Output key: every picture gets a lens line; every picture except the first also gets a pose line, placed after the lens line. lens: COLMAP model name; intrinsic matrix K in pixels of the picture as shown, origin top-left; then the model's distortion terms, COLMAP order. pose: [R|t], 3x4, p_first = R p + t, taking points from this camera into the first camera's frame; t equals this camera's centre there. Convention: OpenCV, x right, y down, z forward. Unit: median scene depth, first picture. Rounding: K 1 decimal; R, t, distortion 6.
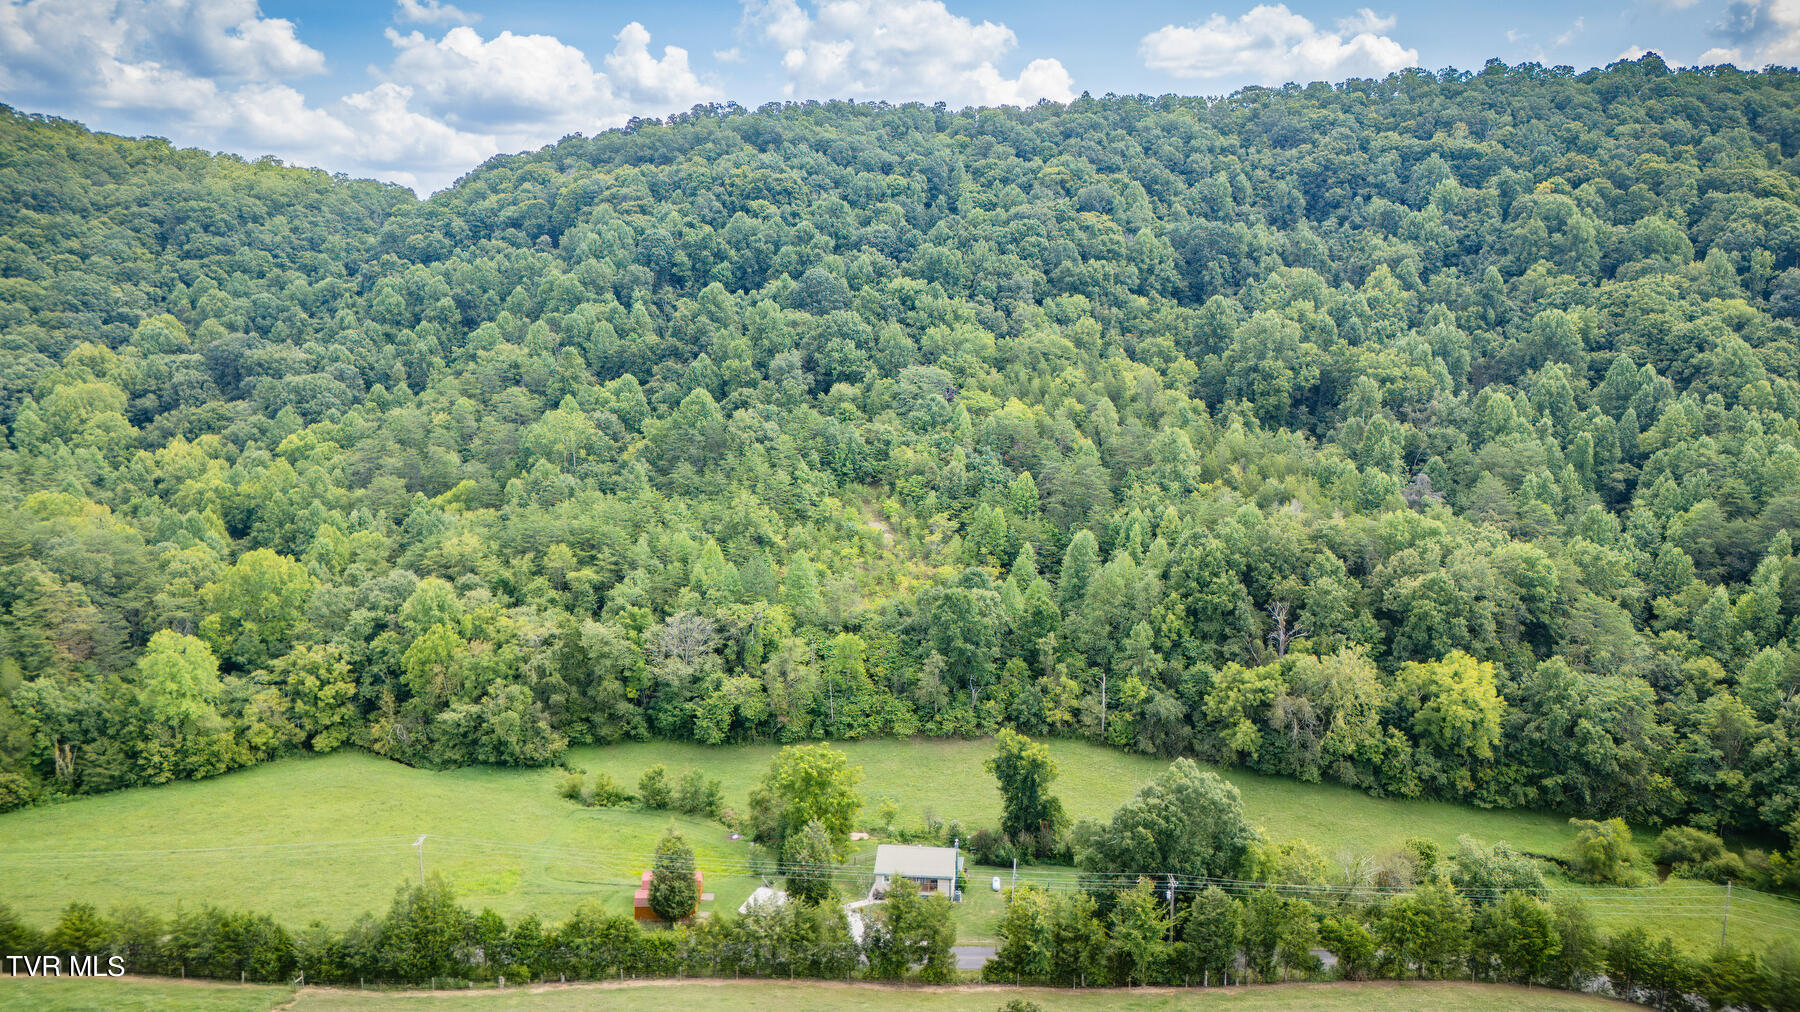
lens RADIAL K [[1319.2, 0, 900.0], [0, 1319.2, 506.0], [0, 0, 1]] dist [0.080808, -0.098694]
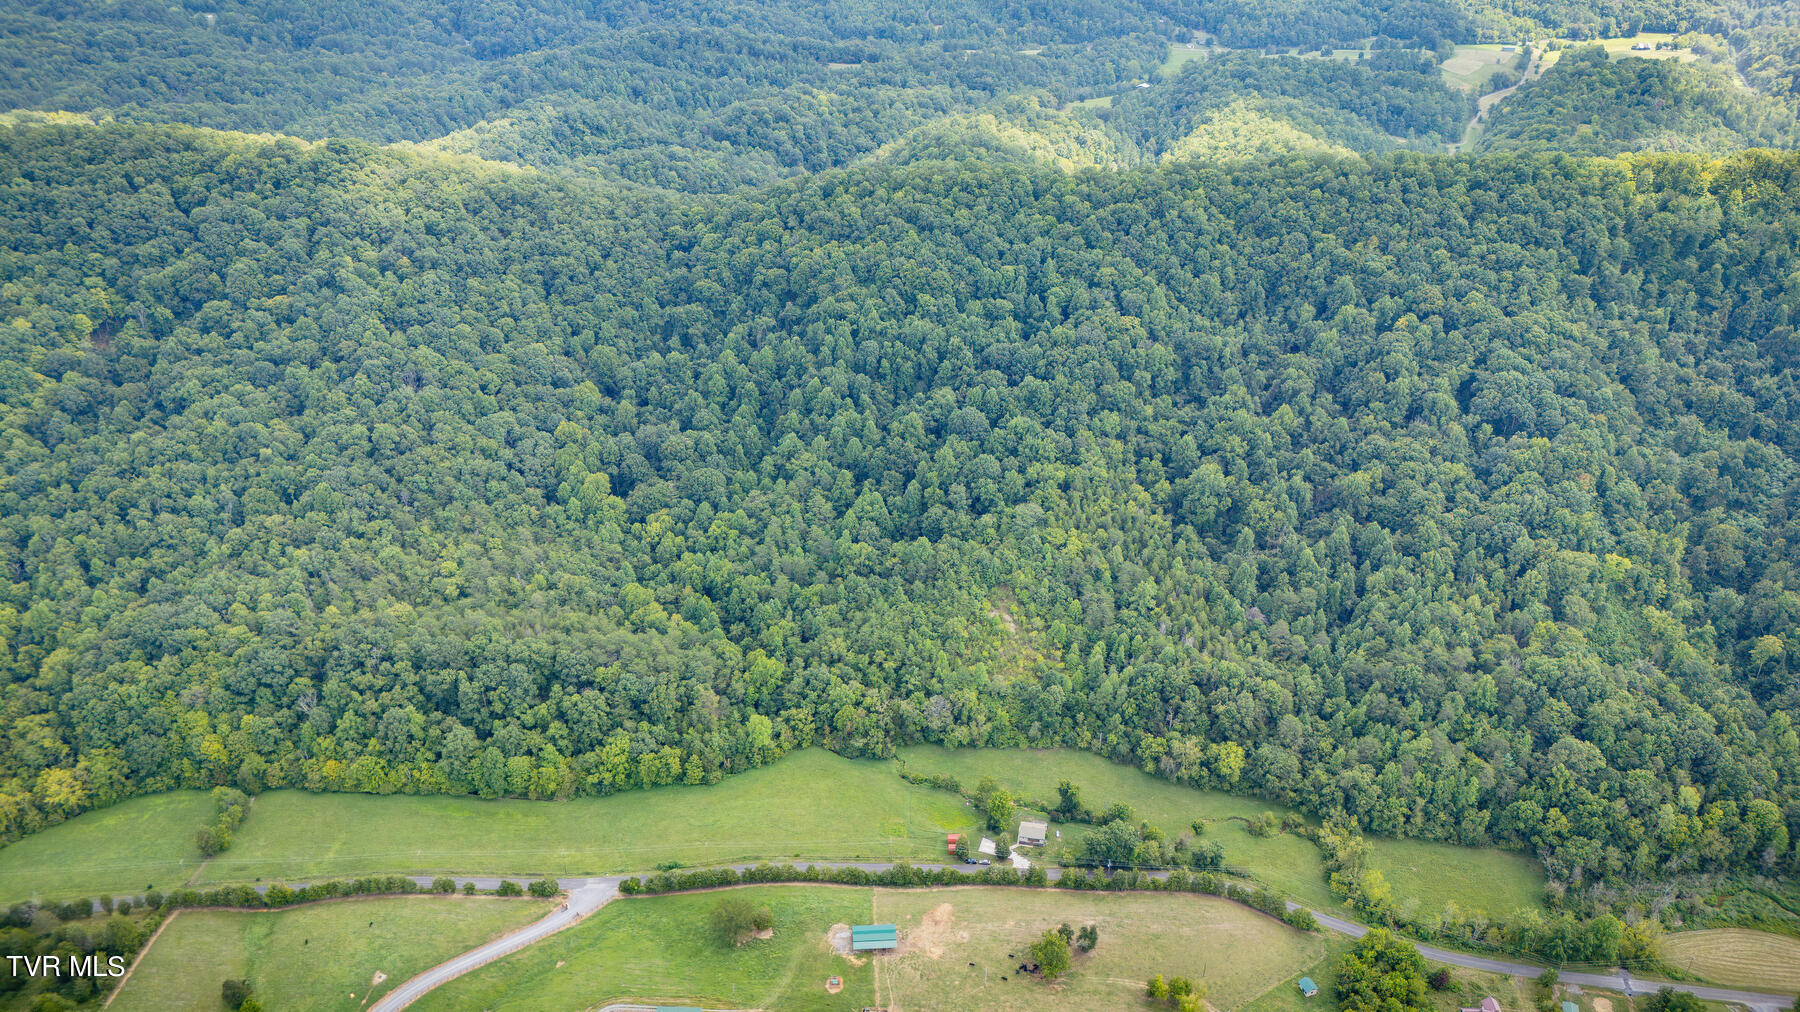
lens RADIAL K [[1319.2, 0, 900.0], [0, 1319.2, 506.0], [0, 0, 1]] dist [0.080808, -0.098694]
pose [[0.999371, 0.025581, -0.024577, -0.183167], [-0.015118, 0.933880, 0.357266, -1.172924], [0.032091, -0.356670, 0.933679, -1.245563]]
